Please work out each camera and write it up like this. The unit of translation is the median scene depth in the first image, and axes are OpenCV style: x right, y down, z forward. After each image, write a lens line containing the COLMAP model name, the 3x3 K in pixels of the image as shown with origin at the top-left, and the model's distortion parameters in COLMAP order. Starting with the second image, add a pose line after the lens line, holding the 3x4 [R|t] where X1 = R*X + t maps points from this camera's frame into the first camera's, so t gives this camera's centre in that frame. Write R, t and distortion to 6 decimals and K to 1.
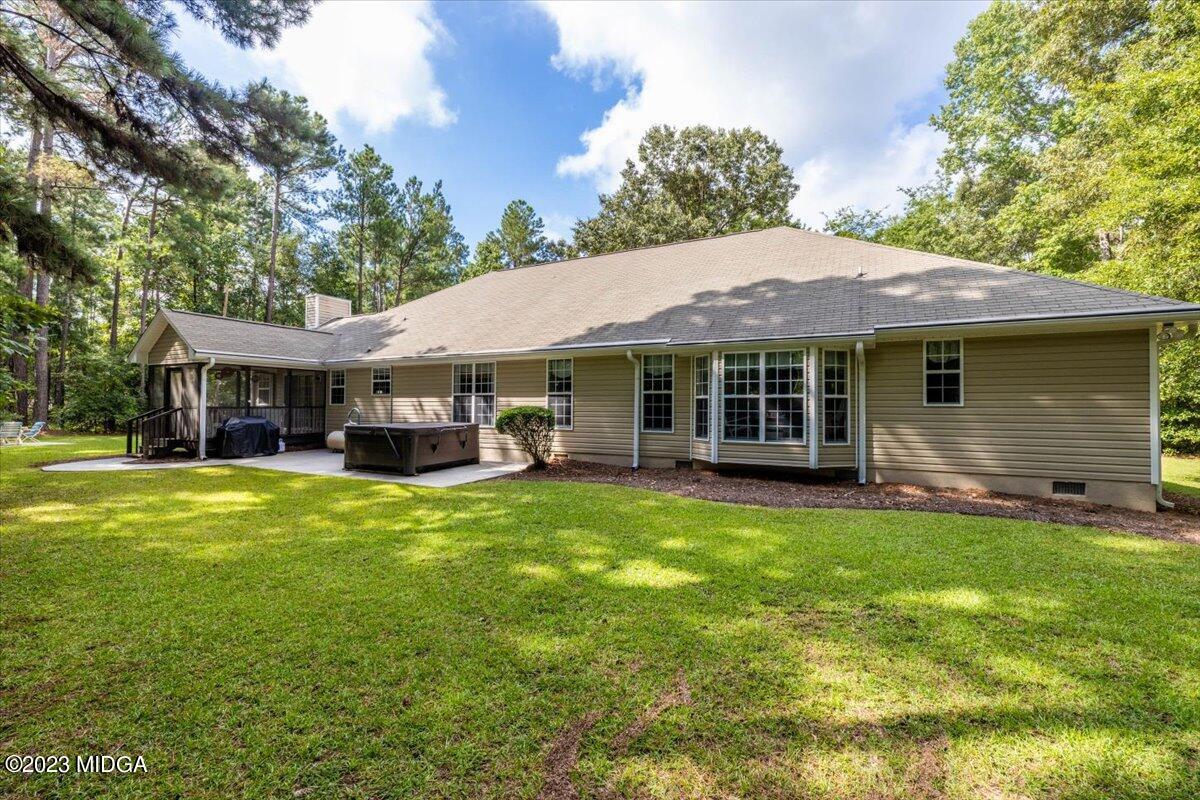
lens RADIAL K [[517.0, 0, 612.6], [0, 517.0, 401.2], [0, 0, 1]] dist [0.000167, 0.000997]
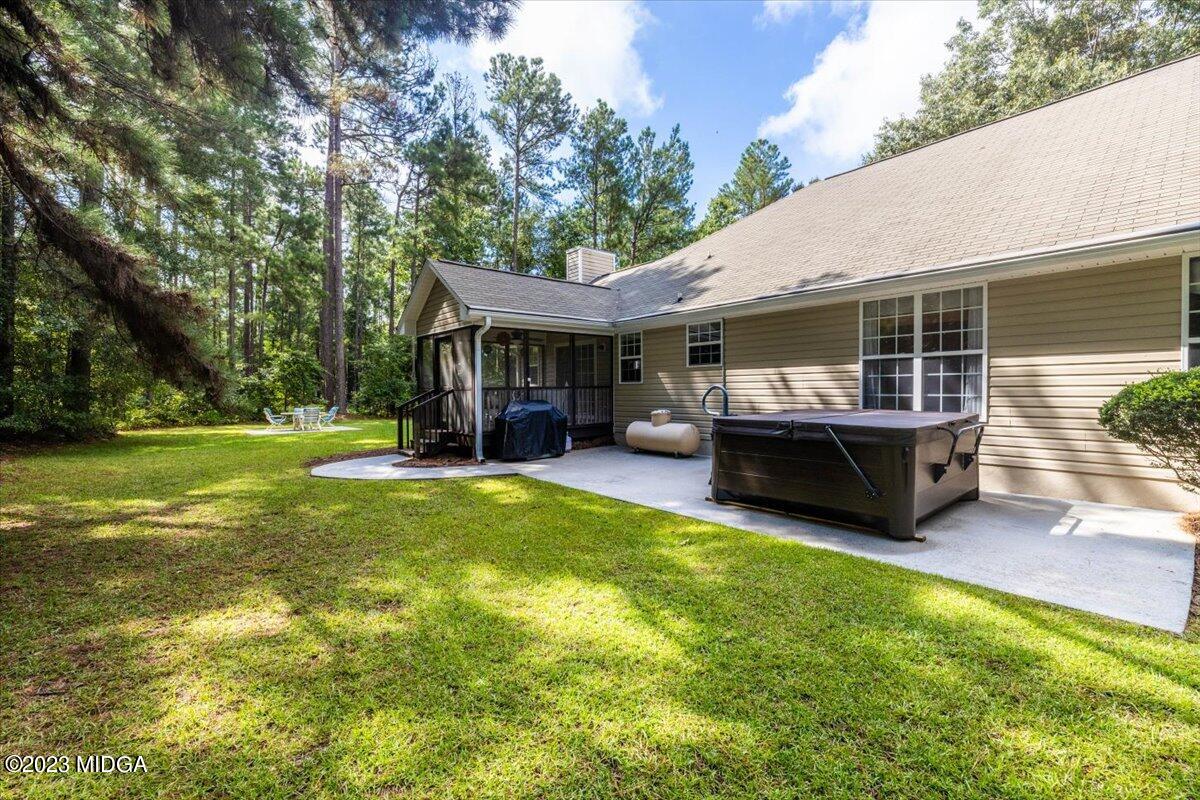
lens RADIAL K [[517.0, 0, 600.3], [0, 517.0, 400.9], [0, 0, 1]] dist [0.000167, 0.000997]
pose [[0.922980, -0.006023, -0.384800, -0.239520], [0.019852, 0.999291, 0.031976, 0.006118], [0.384335, -0.037152, 0.922446, 0.268960]]
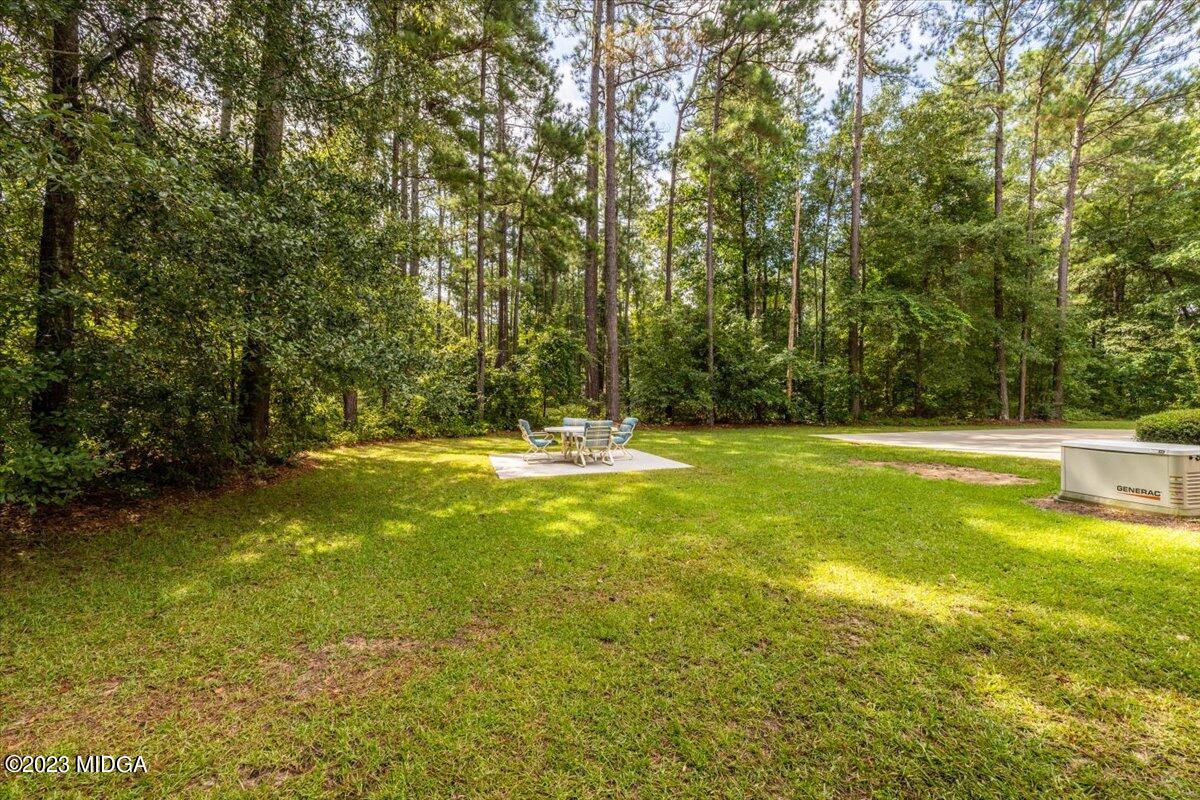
lens RADIAL K [[517.0, 0, 599.3], [0, 517.0, 397.3], [0, 0, 1]] dist [0.000167, 0.000997]
pose [[0.684887, -0.007195, -0.728614, -0.735969], [0.032109, 0.999278, 0.020314, 0.008638], [0.727941, -0.037308, 0.684624, 0.607375]]
